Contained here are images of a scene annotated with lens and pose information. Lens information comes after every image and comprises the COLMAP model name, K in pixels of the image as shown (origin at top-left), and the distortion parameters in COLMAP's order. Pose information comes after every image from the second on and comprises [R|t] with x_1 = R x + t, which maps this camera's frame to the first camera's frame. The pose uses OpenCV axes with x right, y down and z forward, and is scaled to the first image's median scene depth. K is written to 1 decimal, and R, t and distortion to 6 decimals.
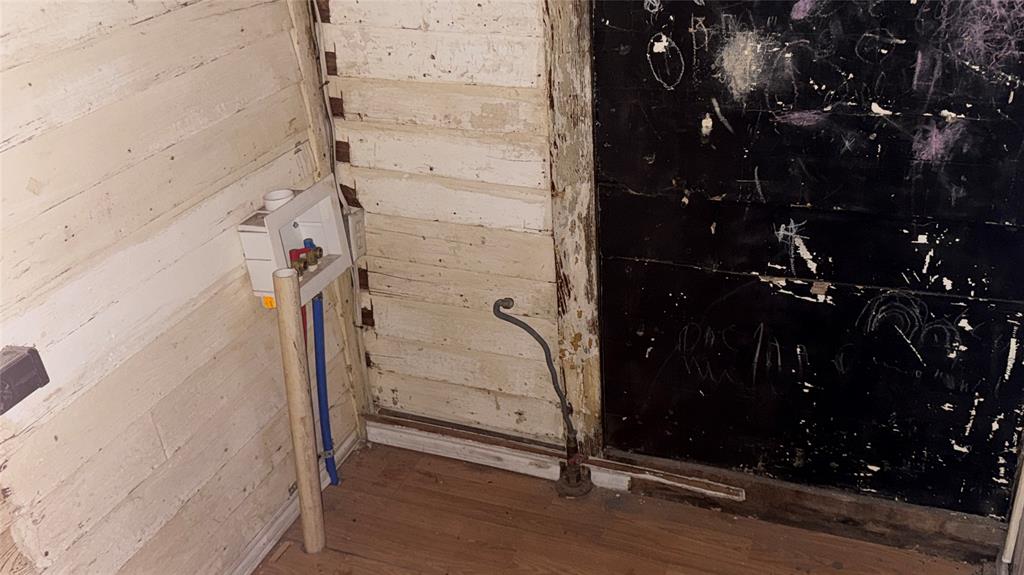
lens RADIAL K [[1010.7, 0, 512.9], [0, 1010.7, 282.1], [0, 0, 1]] dist [0.176992, -0.403243]
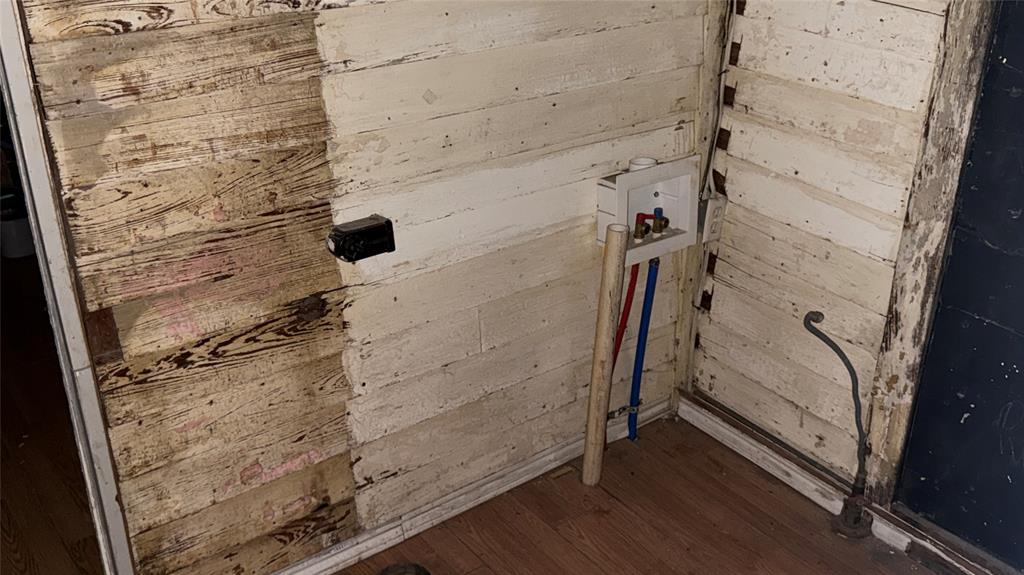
lens RADIAL K [[1007.4, 0, 507.6], [0, 1007.4, 309.0], [0, 0, 1]] dist [0.175471, -0.428279]
pose [[0.853698, 0.295382, -0.428893, 0.153230], [-0.286930, 0.954087, 0.085962, 0.013435], [0.434593, 0.049677, 0.899256, -0.034785]]
